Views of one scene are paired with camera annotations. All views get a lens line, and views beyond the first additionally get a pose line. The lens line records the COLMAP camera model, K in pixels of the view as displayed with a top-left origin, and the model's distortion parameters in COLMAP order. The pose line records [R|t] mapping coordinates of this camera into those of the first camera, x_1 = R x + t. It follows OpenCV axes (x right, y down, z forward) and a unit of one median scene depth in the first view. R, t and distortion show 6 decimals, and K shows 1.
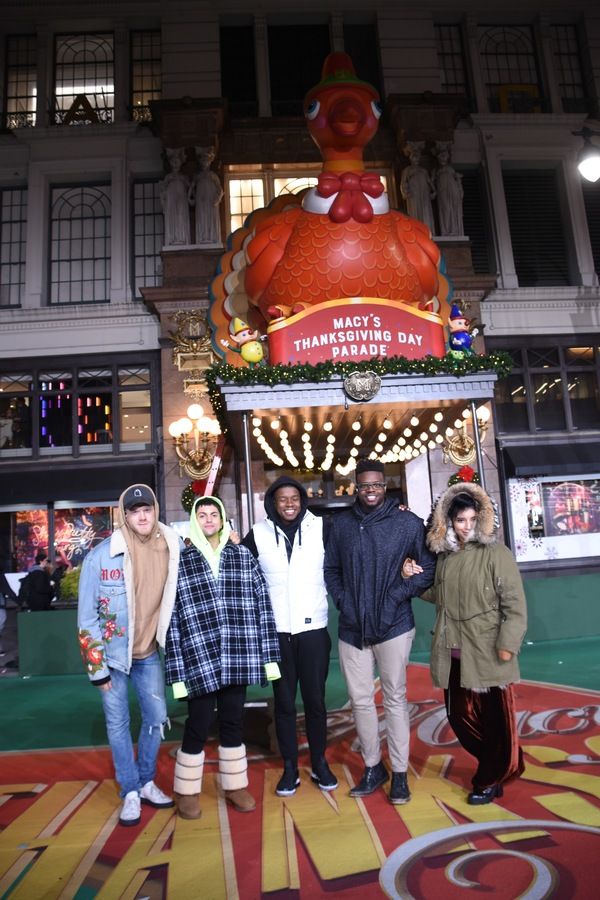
lens RADIAL K [[697.7, 0, 300.0], [0, 697.7, 450.0], [0, 0, 1]] dist [-0.117732, 0.007479]
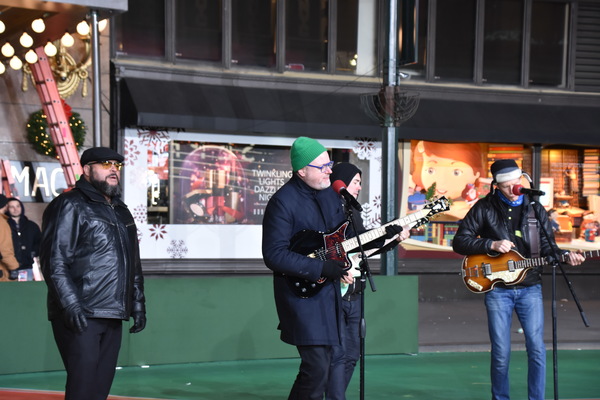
lens RADIAL K [[1326.8, 0, 300.0], [0, 1326.8, 200.0], [0, 0, 1]] dist [0.704213, 0.195347]
pose [[0.896694, 0.081066, 0.435166, -0.085723], [-0.129797, 0.988027, 0.083401, -0.017348], [-0.423194, -0.131269, 0.896479, -0.184613]]
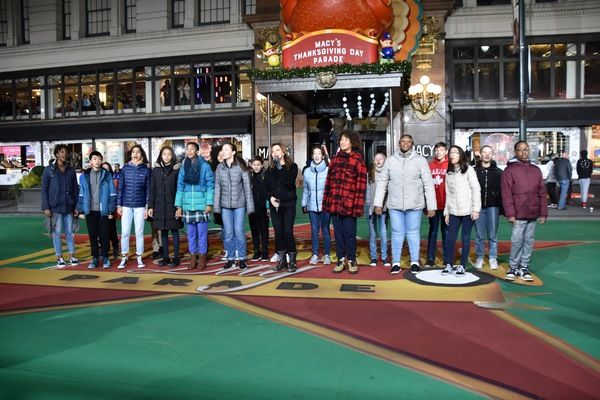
lens RADIAL K [[465.1, 0, 300.0], [0, 465.1, 200.0], [0, 0, 1]] dist [-0.117732, 0.007479]
pose [[0.968192, 0.063765, -0.241945, 0.218773], [-0.008218, 0.974563, 0.223964, -0.034614], [0.250072, -0.214852, 0.944088, -0.165718]]
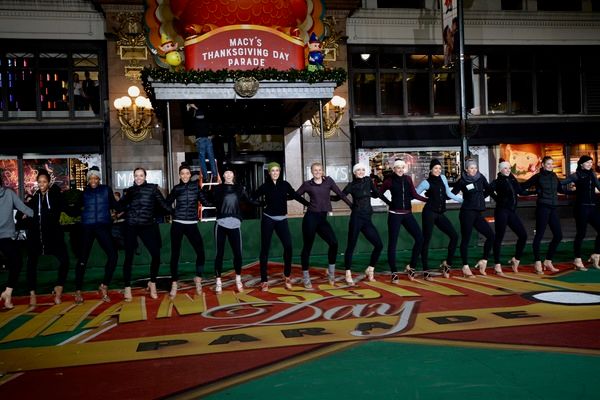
lens RADIAL K [[589.7, 0, 300.0], [0, 589.7, 200.0], [0, 0, 1]] dist [0.025245, 0.017050]
pose [[0.991692, 0.025286, 0.126125, 0.030784], [-0.043766, 0.988319, 0.145980, -0.026437], [-0.120961, -0.150288, 0.981215, -0.202492]]
